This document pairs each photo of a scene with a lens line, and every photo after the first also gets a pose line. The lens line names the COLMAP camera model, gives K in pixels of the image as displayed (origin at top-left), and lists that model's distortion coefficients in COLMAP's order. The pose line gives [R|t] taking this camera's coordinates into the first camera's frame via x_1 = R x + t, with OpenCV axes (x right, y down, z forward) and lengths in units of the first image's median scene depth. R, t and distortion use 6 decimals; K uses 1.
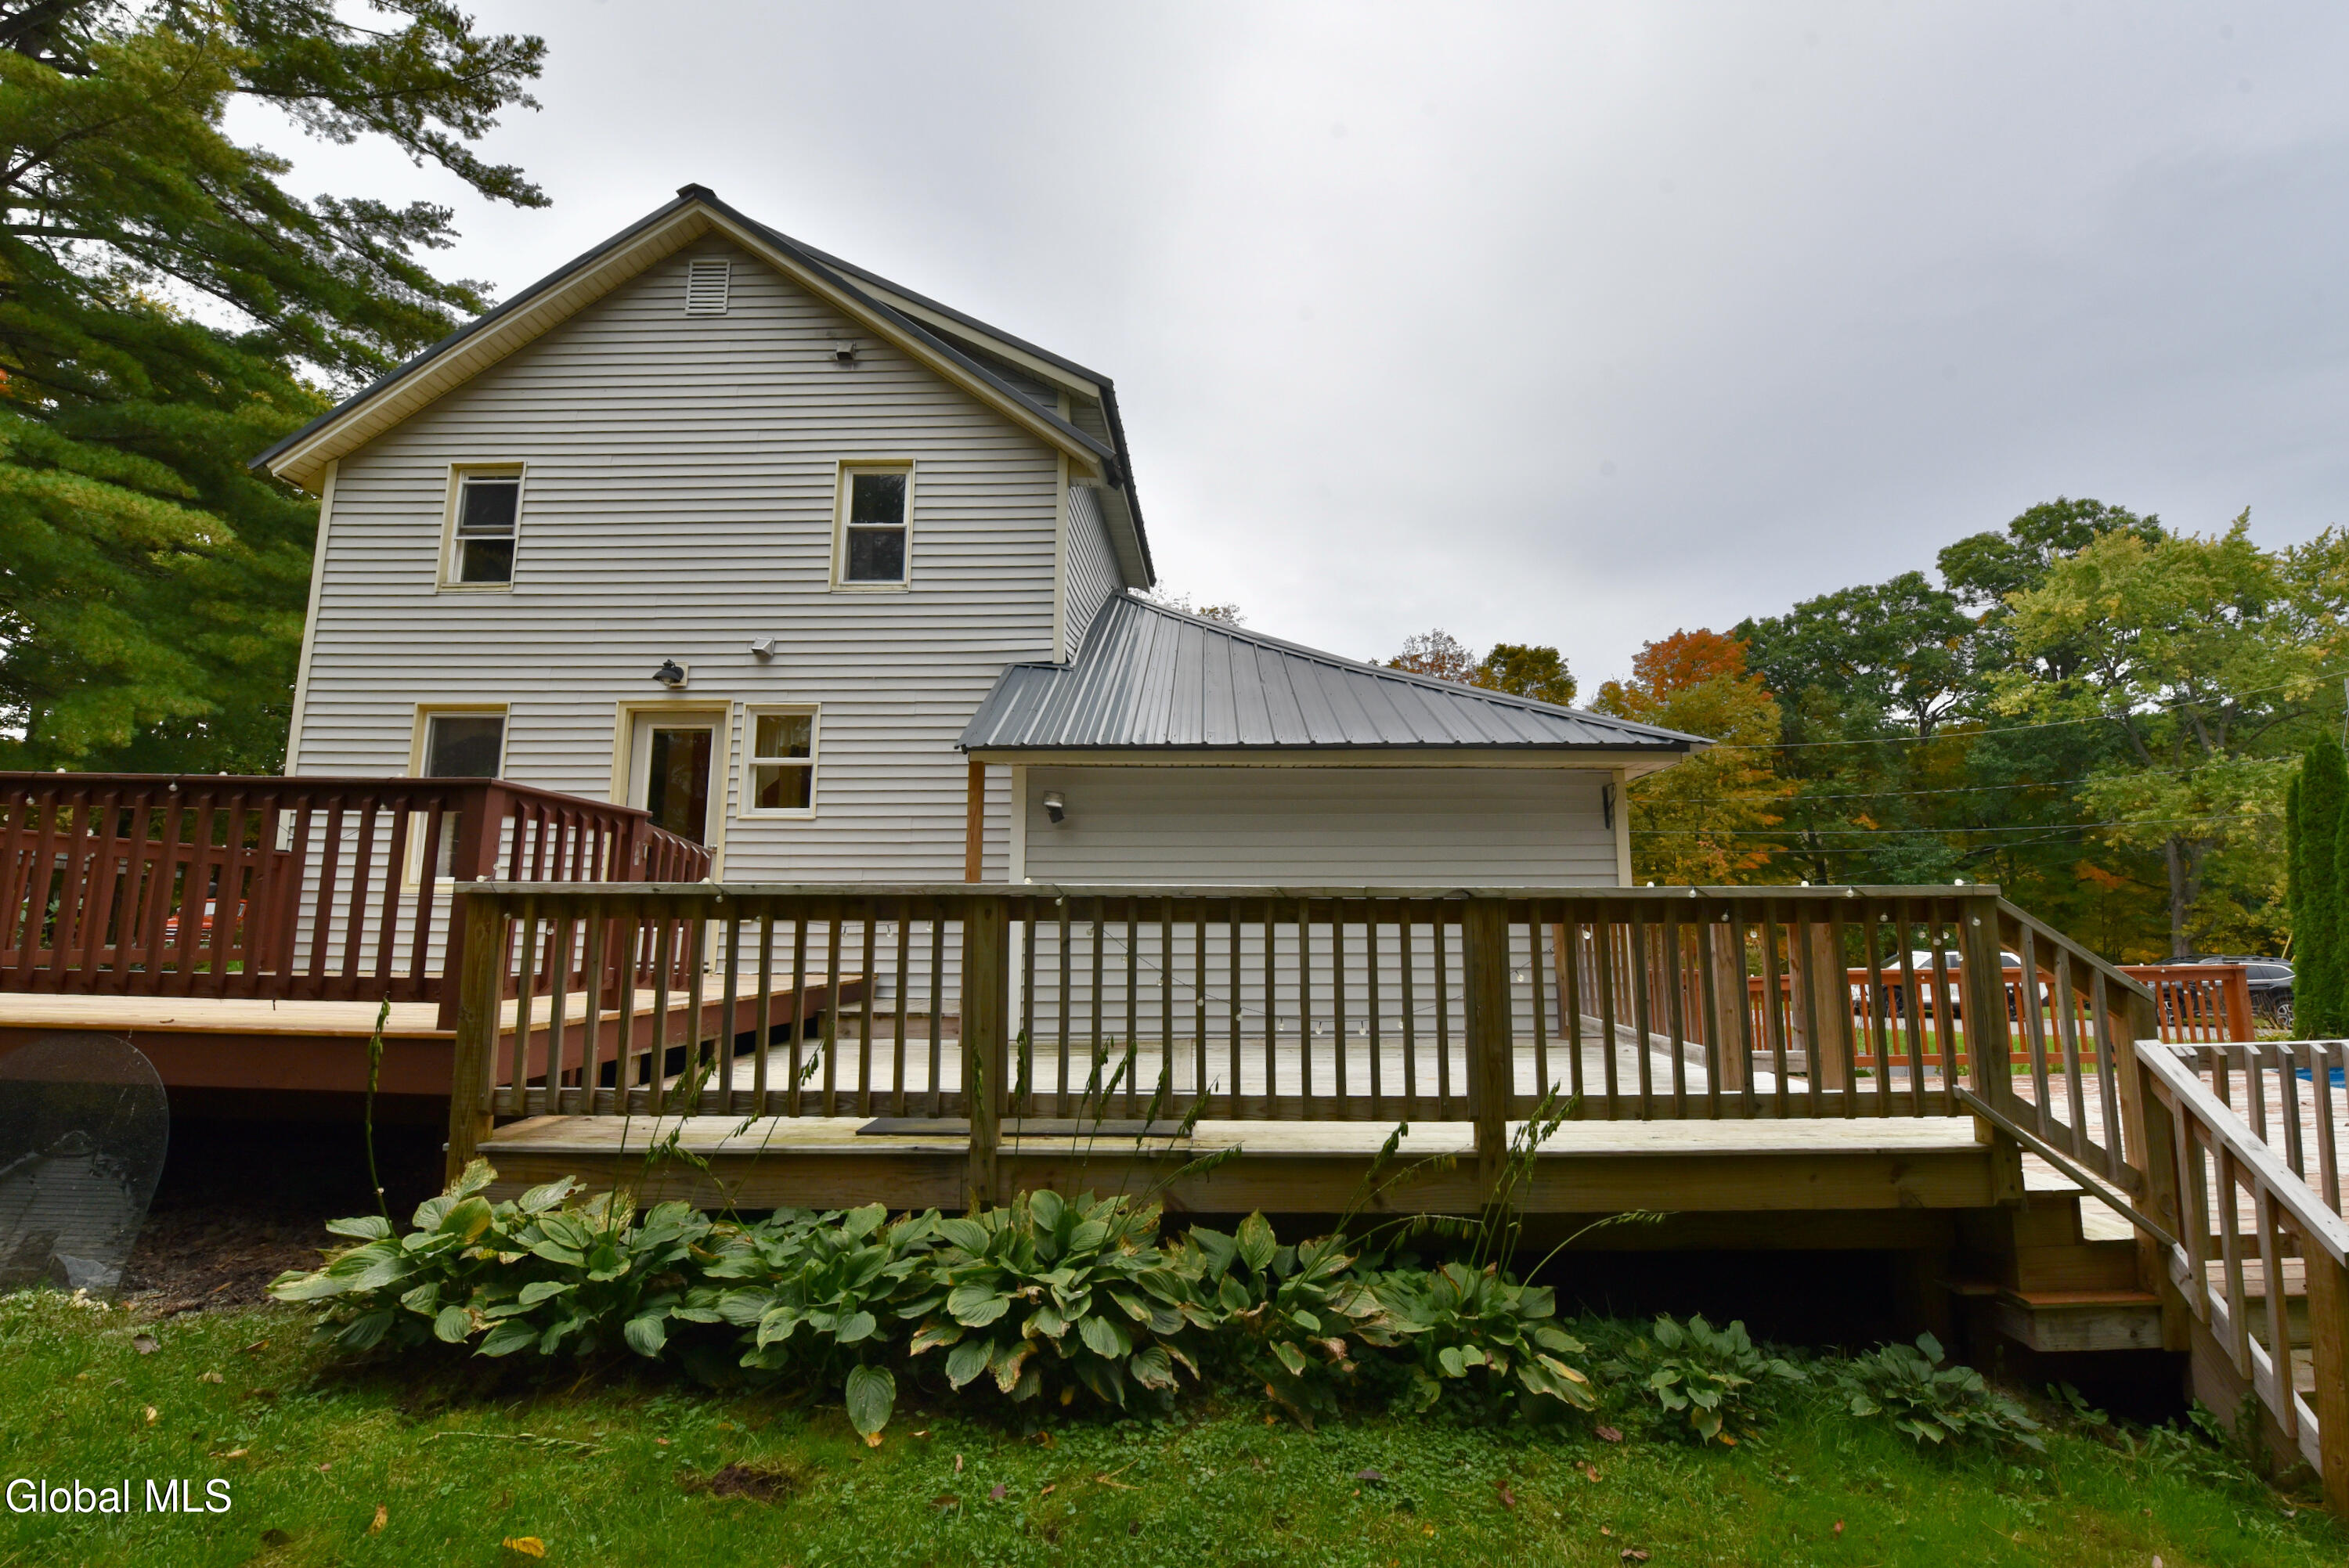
lens RADIAL K [[1005.6, 0, 1187.3], [0, 1005.6, 794.3], [0, 0, 1]] dist [-0.021159, -0.000826]
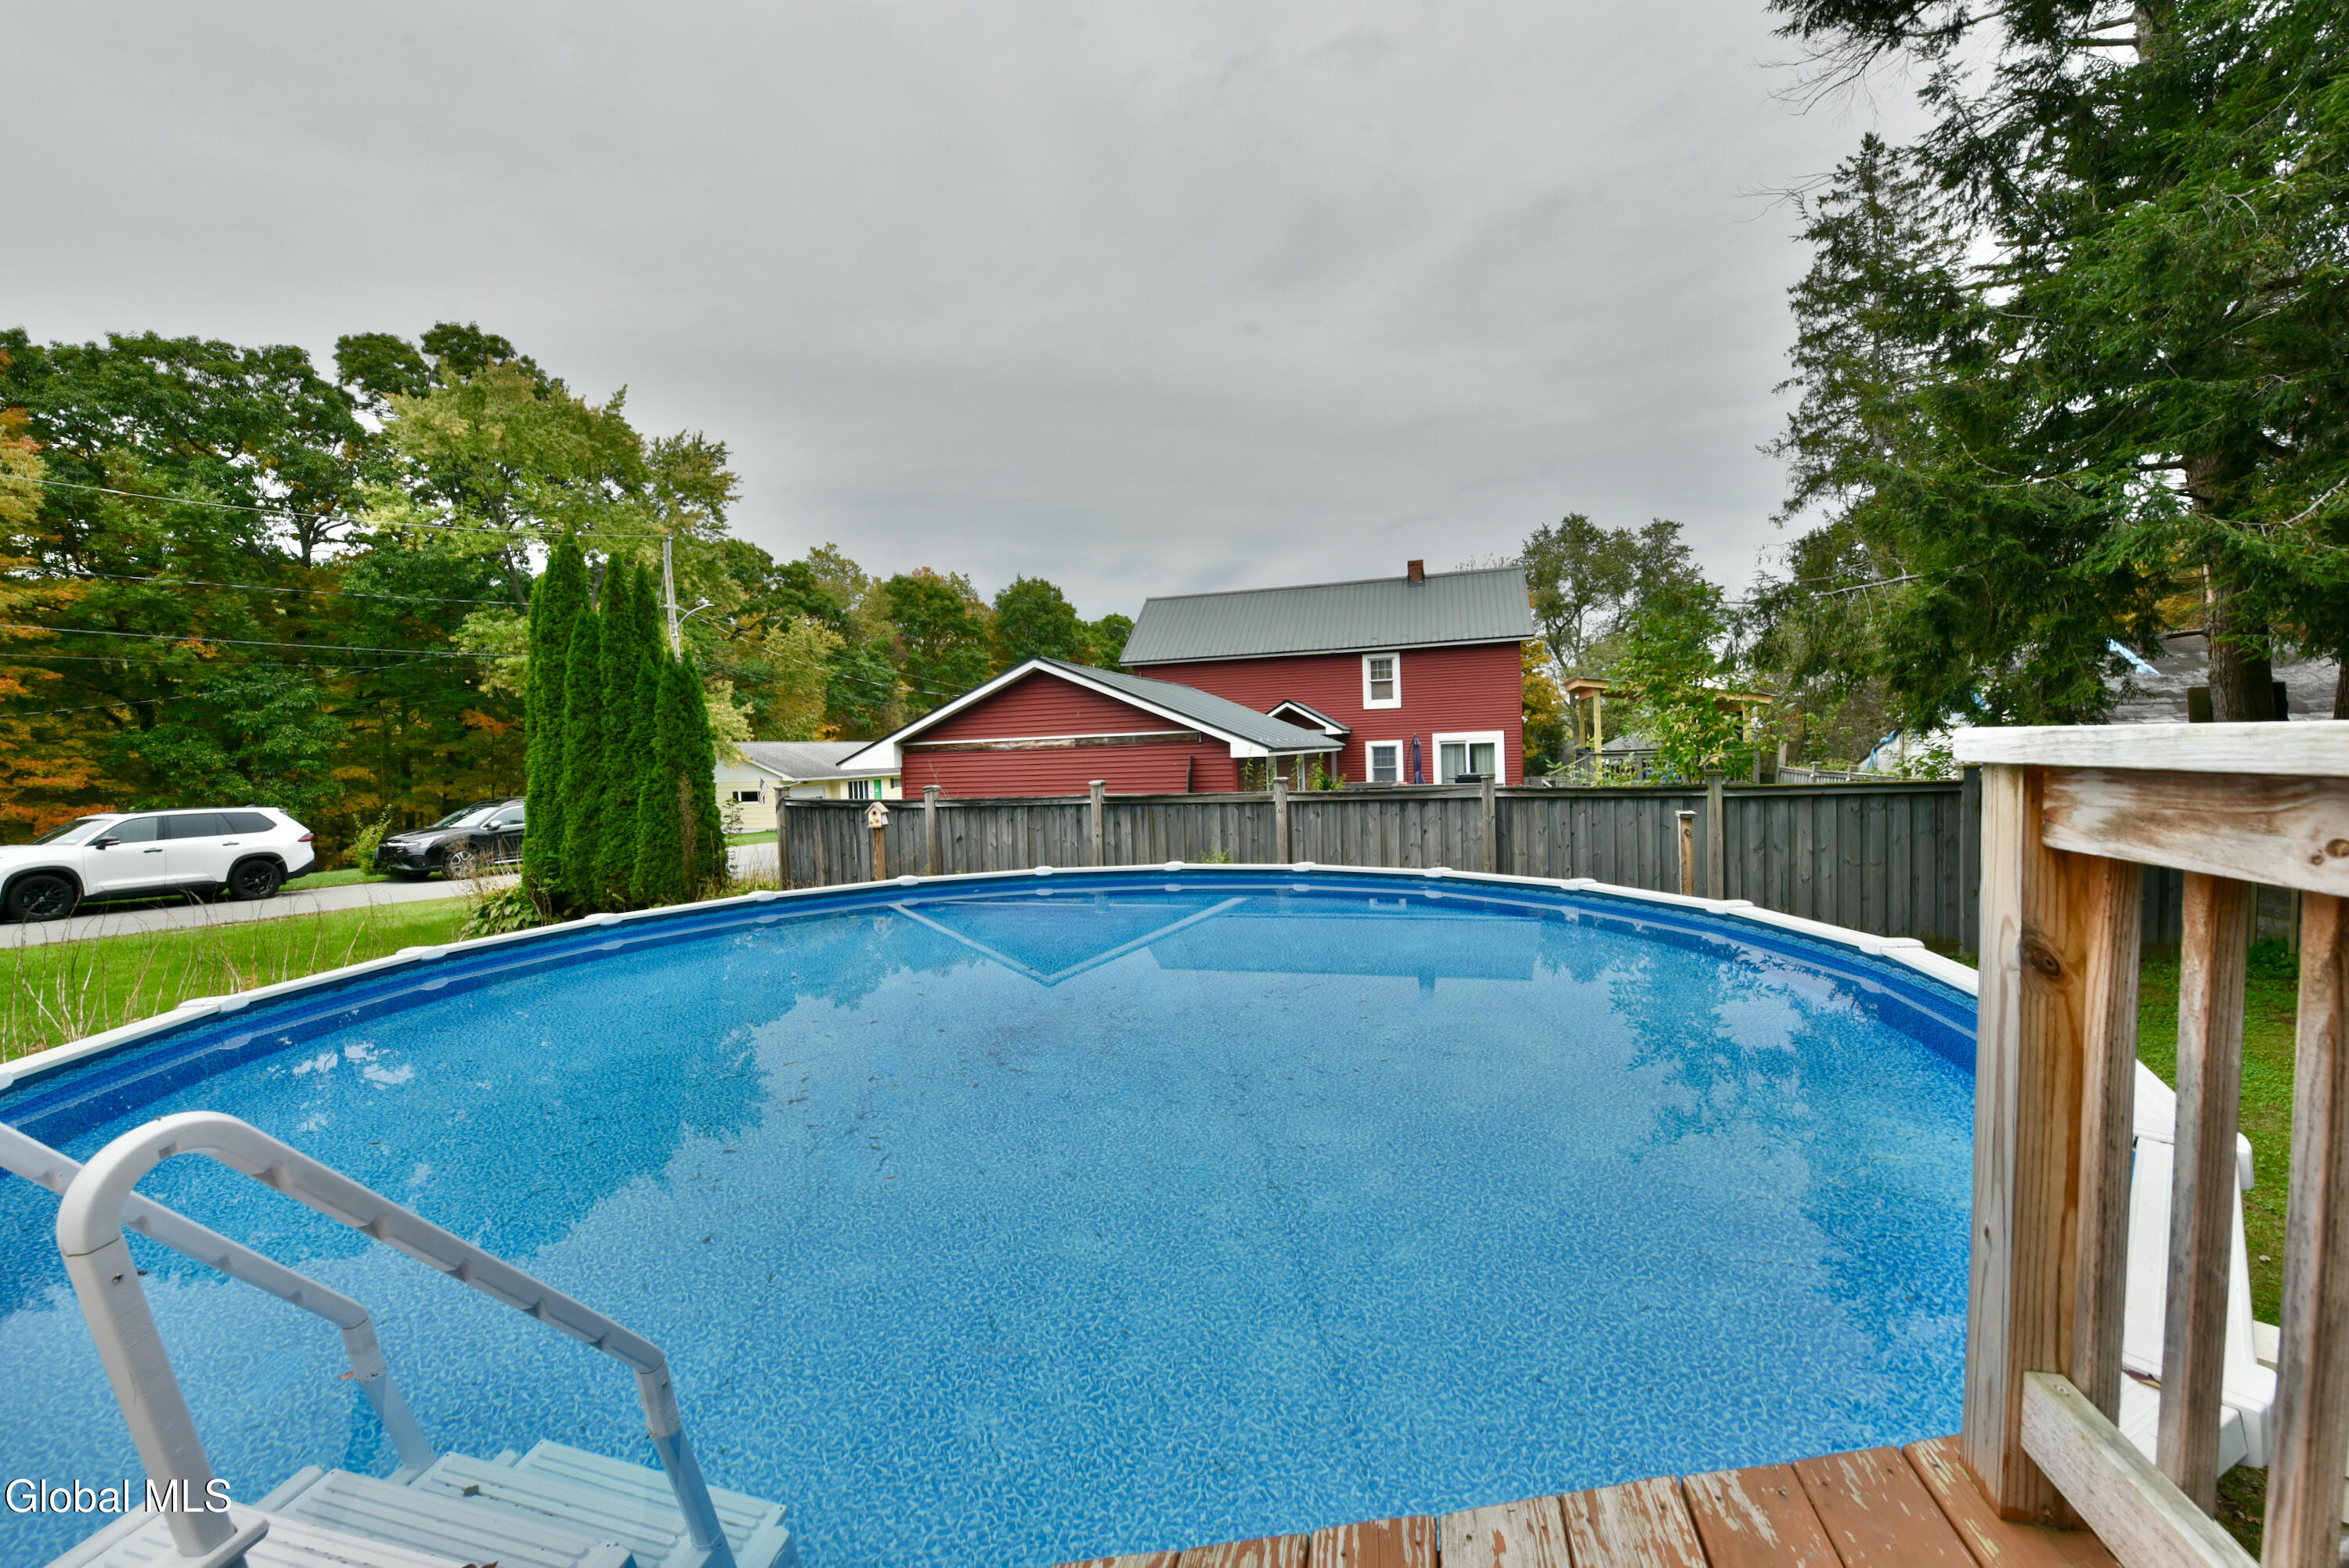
lens RADIAL K [[953.9, 0, 1173.7], [0, 953.9, 792.4], [0, 0, 1]] dist [-0.020614, -0.000263]
pose [[0.253449, -0.048979, 0.966108, 0.170675], [-0.086545, 0.993564, 0.073075, 0.020086], [-0.963470, -0.102132, 0.247579, 0.090476]]
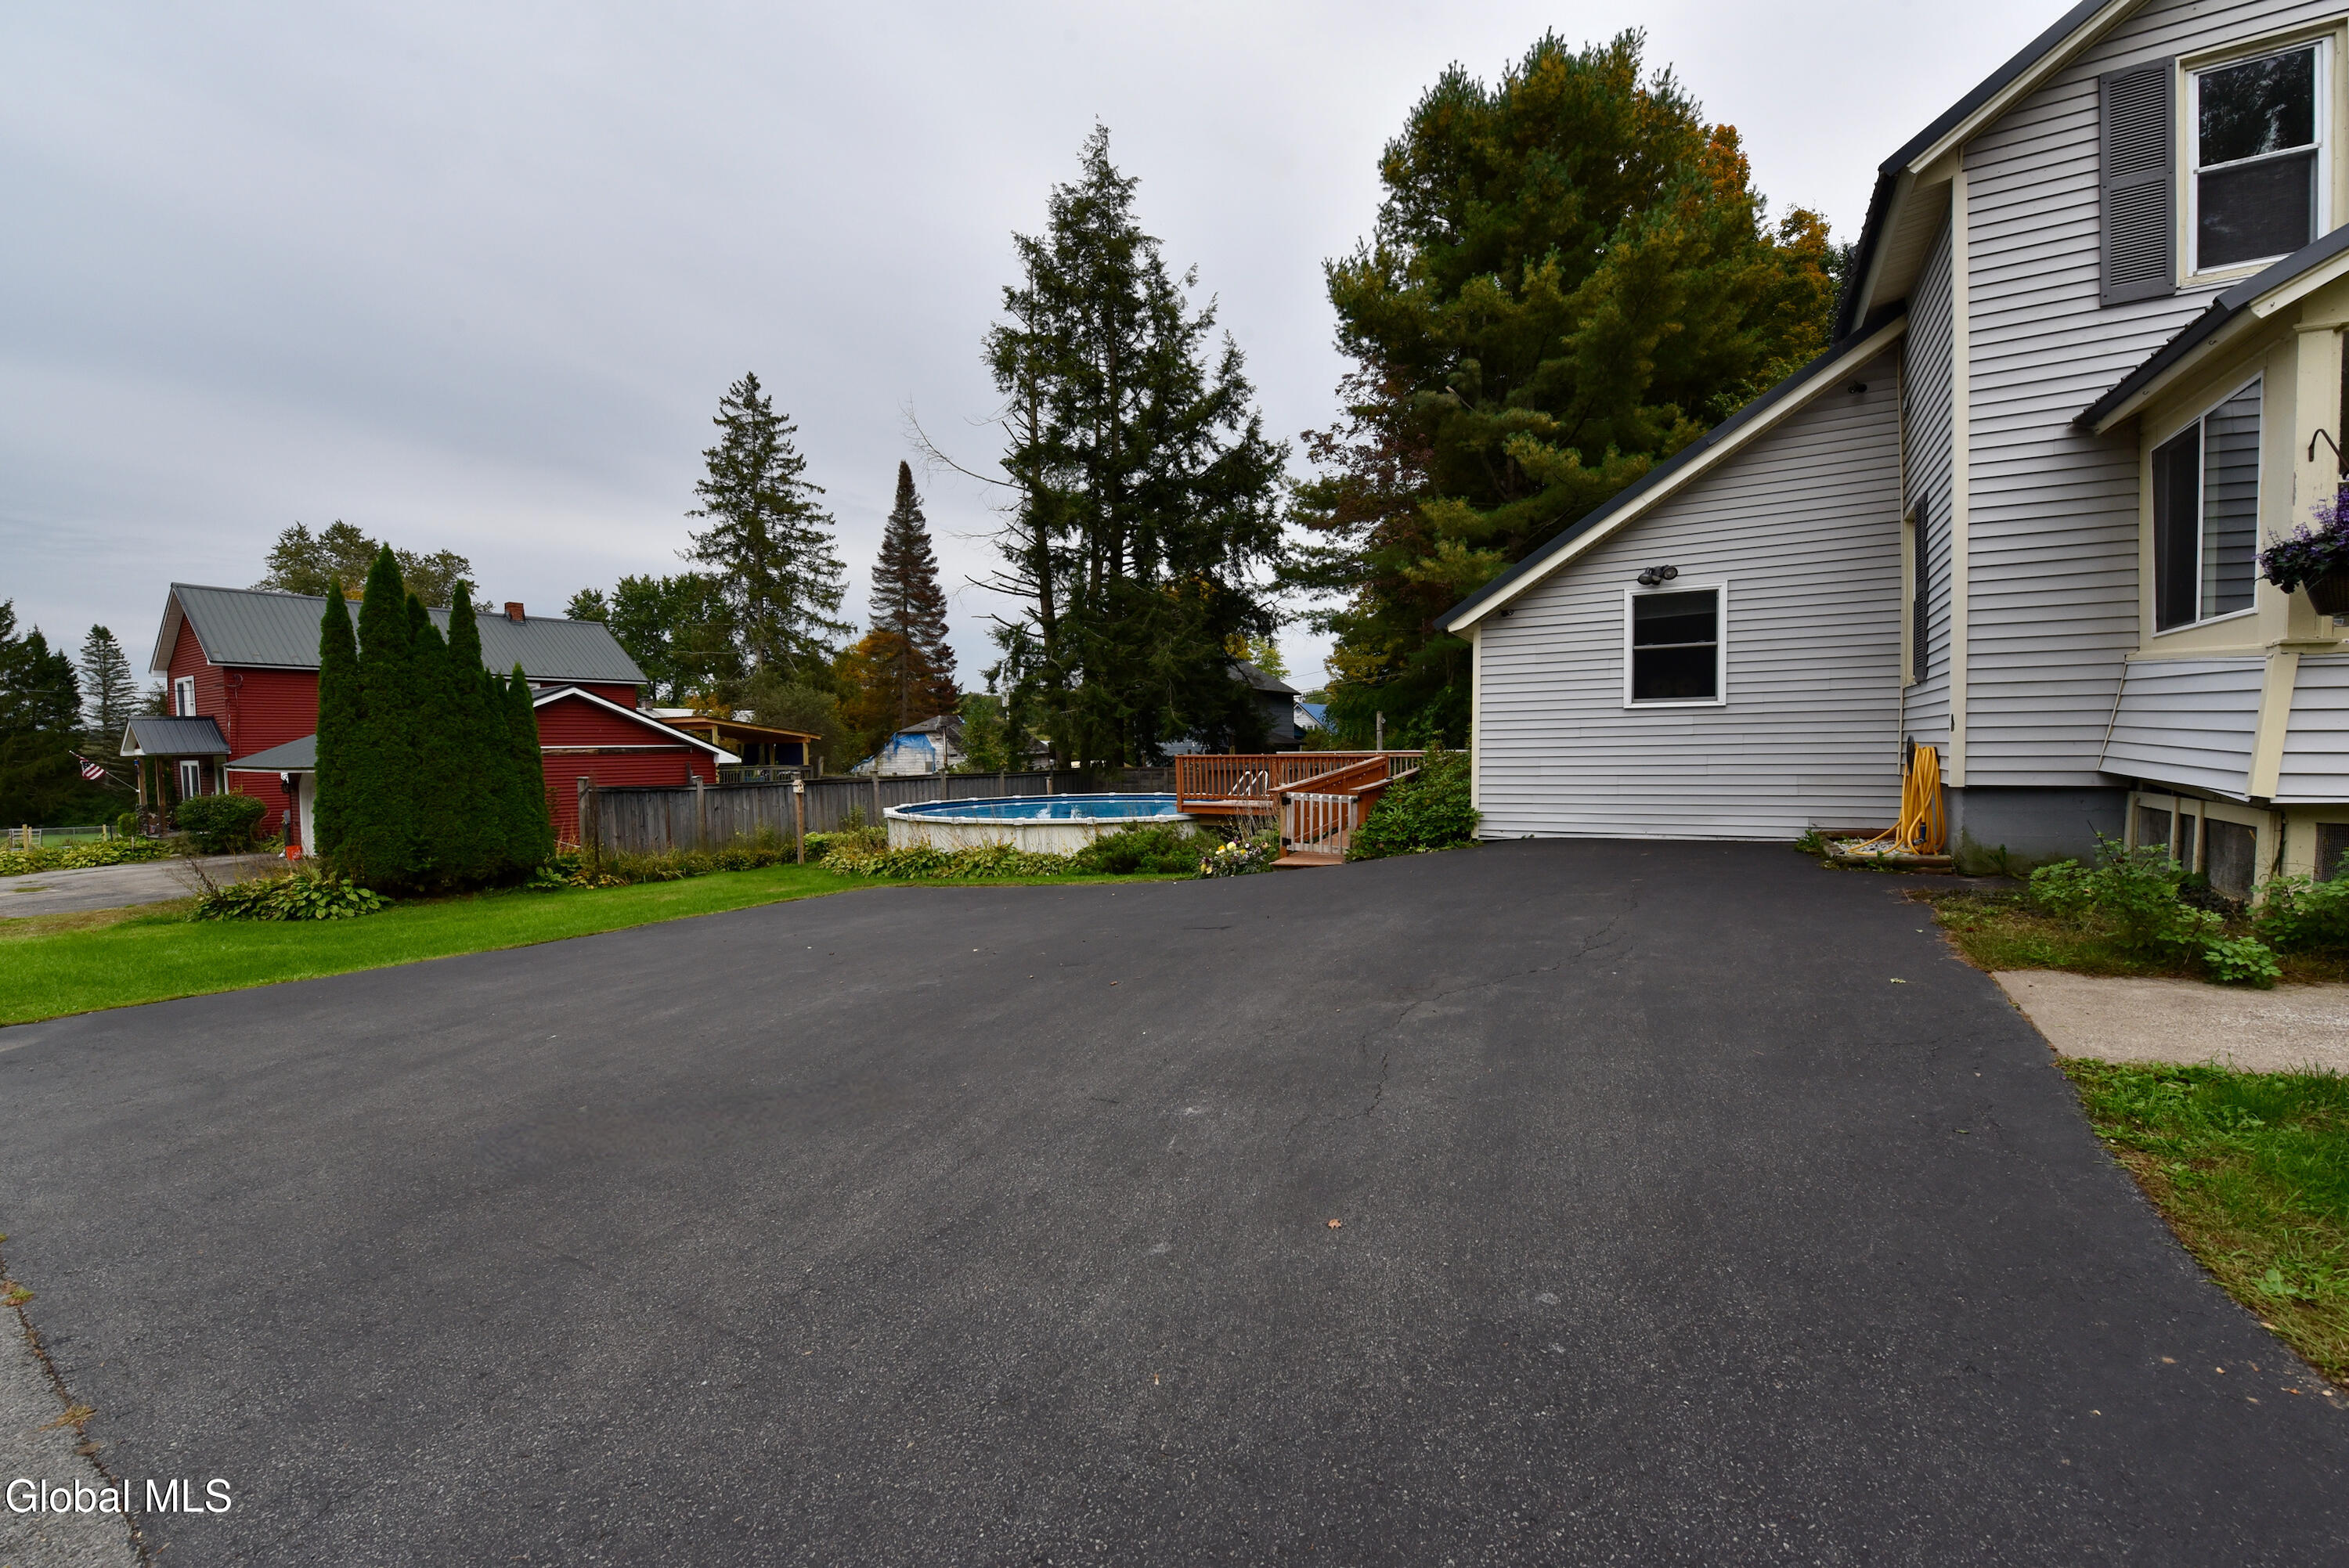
lens RADIAL K [[976.8, 0, 1174.5], [0, 976.8, 784.0], [0, 0, 1]] dist [-0.022556, 0.000246]
pose [[-0.864563, -0.006126, 0.502487, 0.002113], [-0.049387, 0.996121, -0.072829, 0.070958], [-0.500092, -0.087781, -0.861512, 0.508327]]
